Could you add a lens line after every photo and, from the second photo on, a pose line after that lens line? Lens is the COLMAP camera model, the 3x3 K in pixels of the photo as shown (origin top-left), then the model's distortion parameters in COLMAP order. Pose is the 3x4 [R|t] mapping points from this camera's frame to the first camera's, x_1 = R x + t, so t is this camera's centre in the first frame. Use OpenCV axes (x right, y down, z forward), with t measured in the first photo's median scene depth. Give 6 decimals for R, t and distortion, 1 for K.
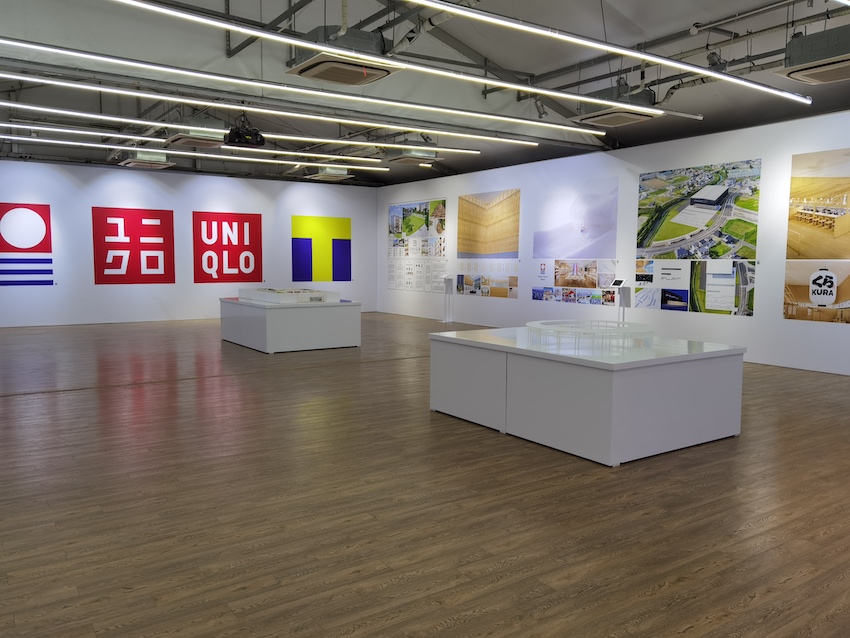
lens RADIAL K [[674.1, 0, 425.0], [0, 674.1, 318.6], [0, 0, 1]] dist [-0.008298, -0.006044]
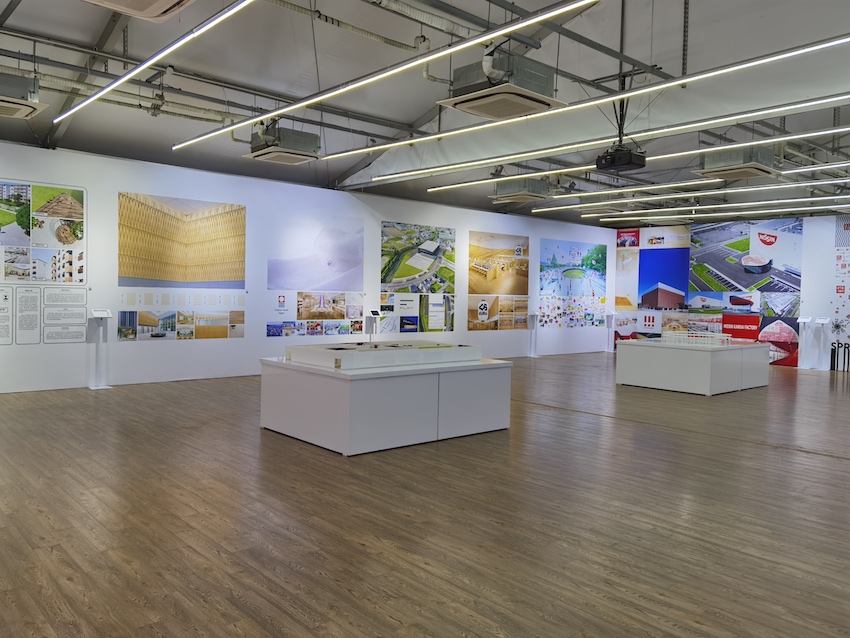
lens RADIAL K [[674.1, 0, 424.9], [0, 674.1, 318.8], [0, 0, 1]] dist [-0.008298, -0.006044]
pose [[-0.138907, -0.046105, 0.989232, -0.856805], [0.063269, 0.996462, 0.055326, -0.101407], [-0.988282, 0.070273, -0.135499, 1.072724]]
